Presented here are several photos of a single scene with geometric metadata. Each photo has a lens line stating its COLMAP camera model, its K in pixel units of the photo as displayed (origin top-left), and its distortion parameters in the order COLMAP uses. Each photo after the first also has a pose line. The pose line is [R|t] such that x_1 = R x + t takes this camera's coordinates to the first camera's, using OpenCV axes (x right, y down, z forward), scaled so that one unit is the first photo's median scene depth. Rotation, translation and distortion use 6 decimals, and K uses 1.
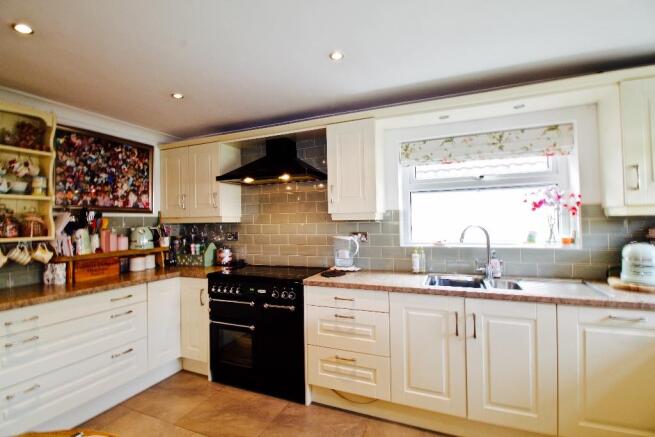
lens RADIAL K [[303.6, 0, 323.7], [0, 303.6, 216.2], [0, 0, 1]] dist [0.002034, -0.013466]
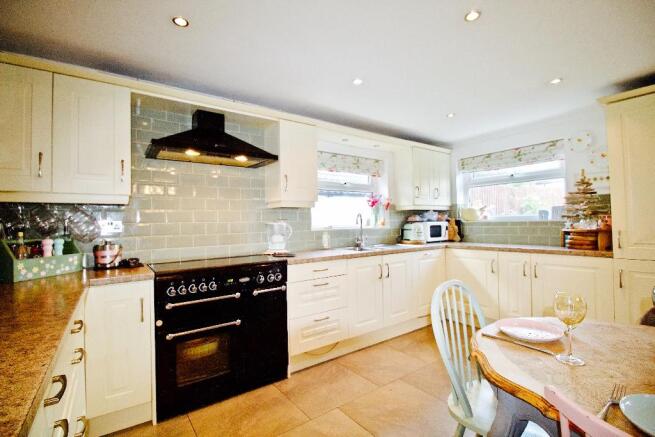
lens RADIAL K [[303.6, 0, 323.7], [0, 303.6, 216.2], [0, 0, 1]] dist [0.002034, -0.013466]
pose [[0.510034, 0.027606, 0.859711, -0.893701], [-0.007014, 0.999585, -0.027937, 0.082307], [-0.860126, 0.008219, 0.510016, 0.335713]]
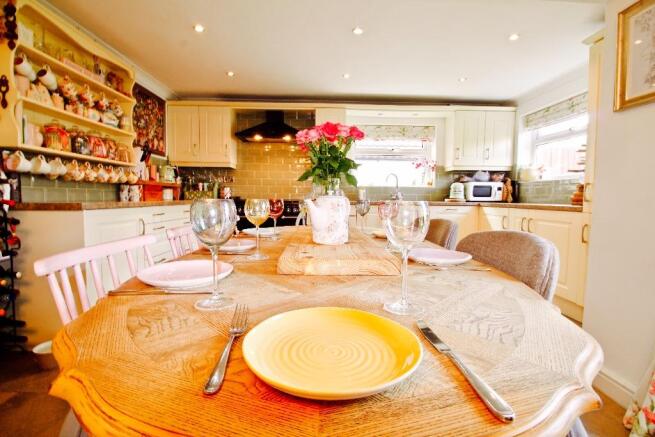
lens RADIAL K [[303.6, 0, 323.7], [0, 303.6, 216.2], [0, 0, 1]] dist [0.002034, -0.013466]
pose [[0.908000, 0.000895, 0.418970, -0.672255], [-0.034602, 0.996742, 0.072861, 0.163592], [-0.417540, -0.080655, 0.905072, -0.559113]]
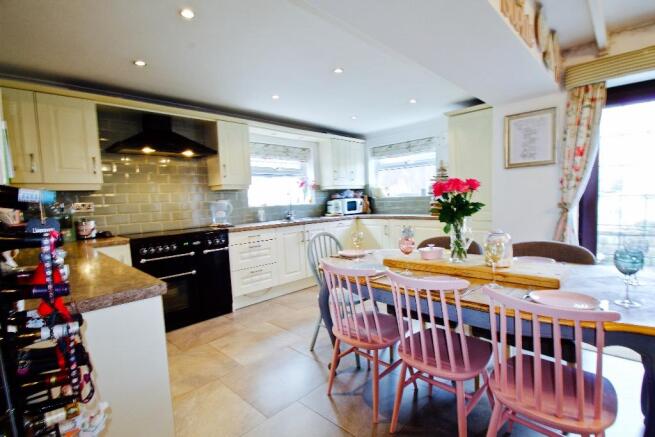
lens RADIAL K [[319.0, 0, 337.7], [0, 319.0, 224.5], [0, 0, 1]] dist [-0.002083, -0.000593]
pose [[0.336676, -0.070396, 0.938985, -1.289932], [0.014896, 0.997475, 0.069440, 0.087974], [-0.941503, -0.009392, 0.336875, -0.012009]]
